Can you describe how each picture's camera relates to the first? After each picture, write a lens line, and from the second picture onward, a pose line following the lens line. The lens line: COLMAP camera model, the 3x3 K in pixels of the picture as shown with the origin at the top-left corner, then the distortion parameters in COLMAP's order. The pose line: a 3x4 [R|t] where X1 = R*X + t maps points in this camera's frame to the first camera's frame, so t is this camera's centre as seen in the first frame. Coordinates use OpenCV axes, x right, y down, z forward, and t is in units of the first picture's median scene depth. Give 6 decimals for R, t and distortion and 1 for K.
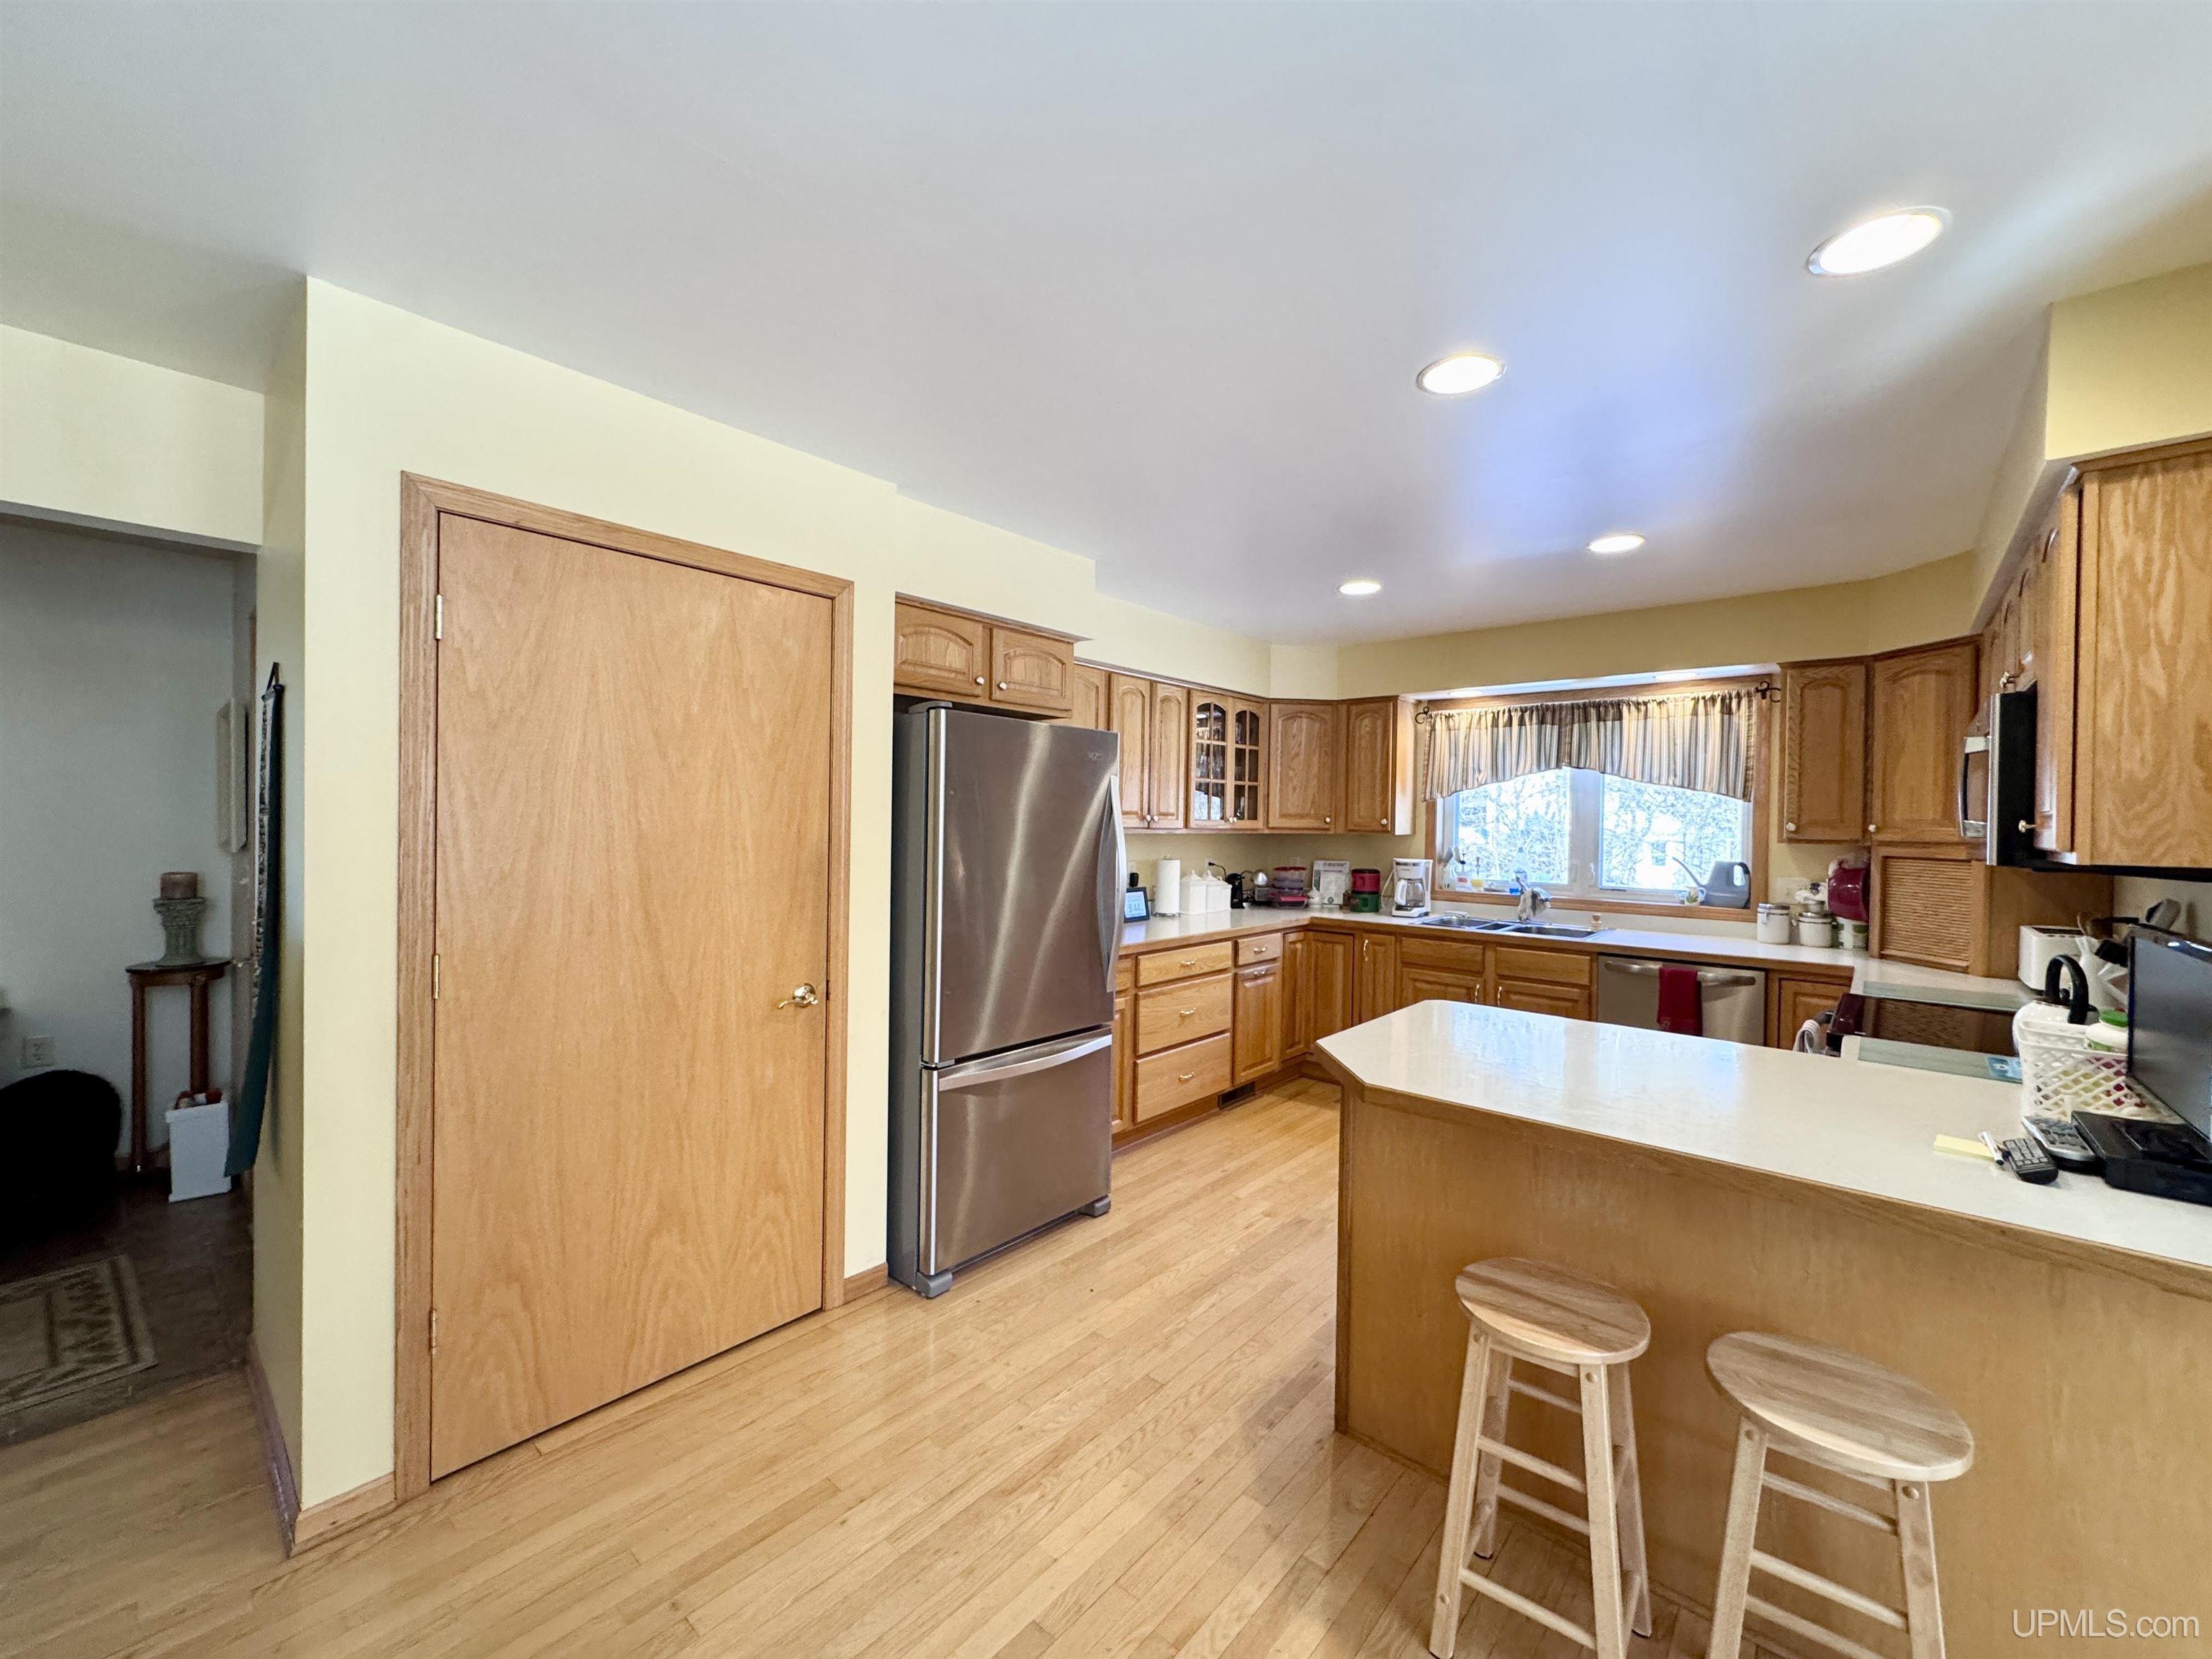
lens RADIAL K [[896.3, 0, 1104.5], [0, 896.3, 830.5], [0, 0, 1]] dist [0.001668, -0.000033]
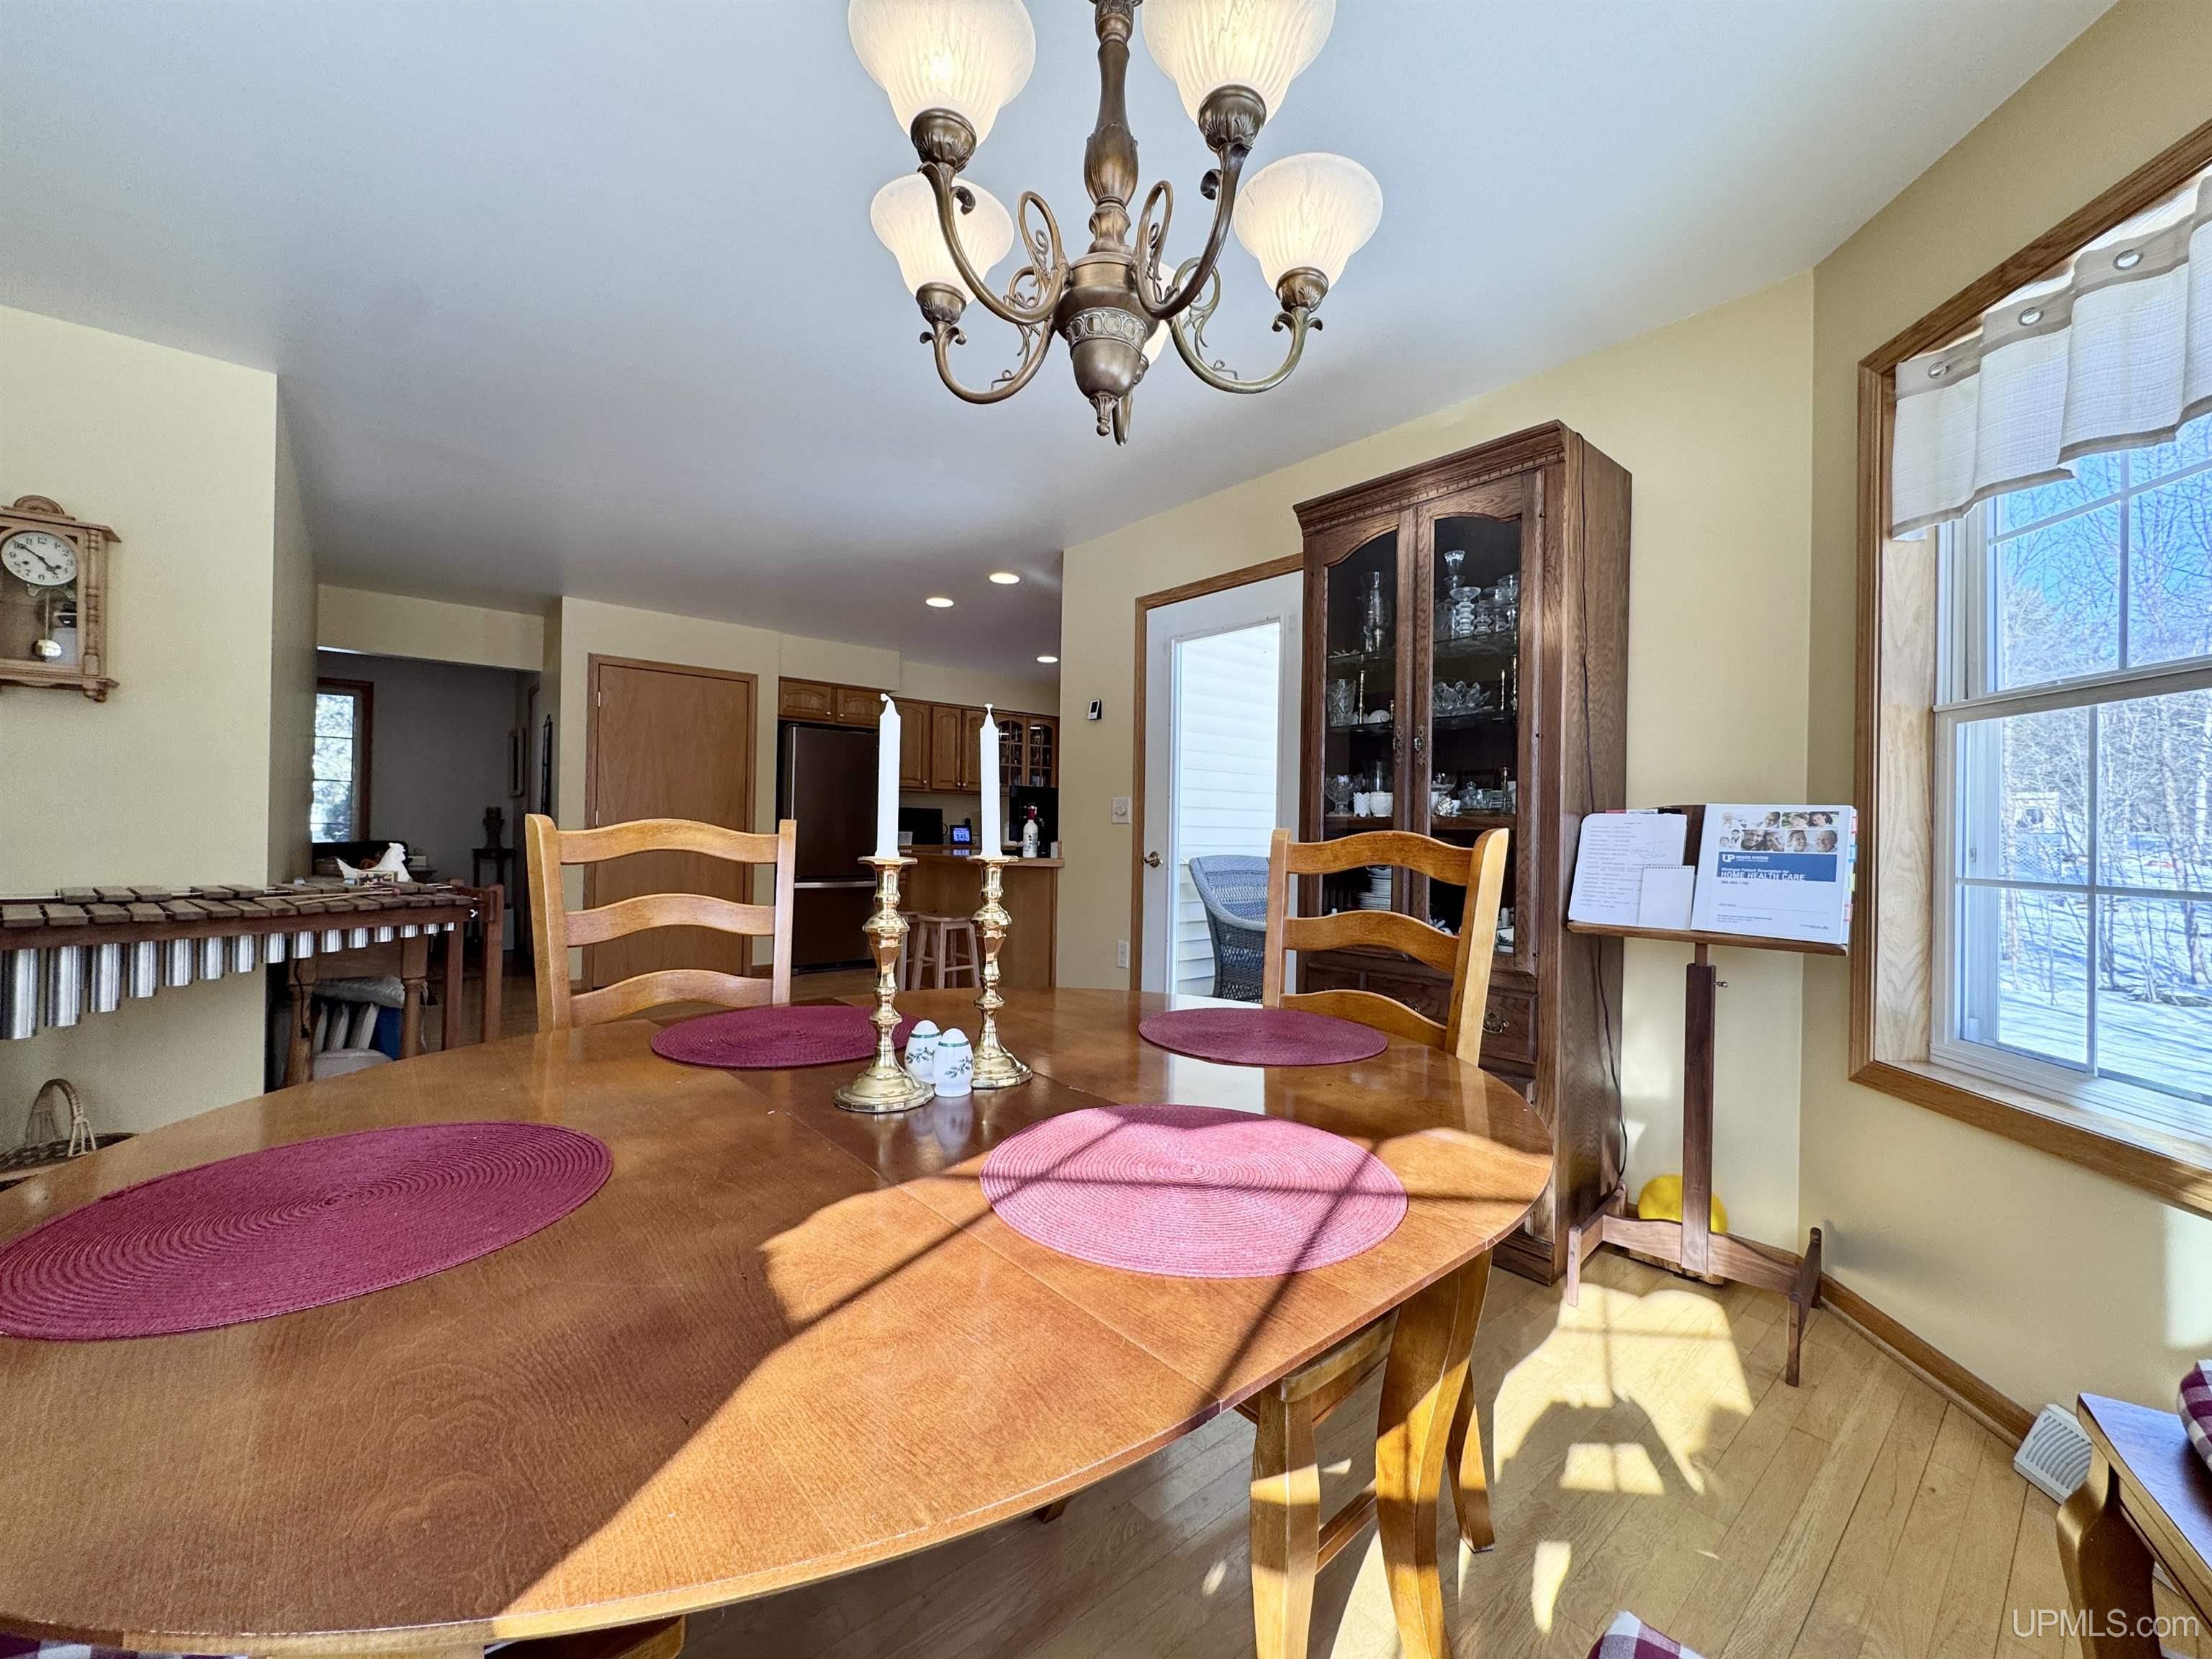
lens RADIAL K [[896.3, 0, 1104.9], [0, 896.3, 831.3], [0, 0, 1]] dist [0.001668, -0.000033]
pose [[0.990615, -0.000771, -0.136682, 0.727100], [-0.001463, 0.999867, -0.016242, 0.135711], [0.136677, 0.016290, 0.990482, -0.937945]]
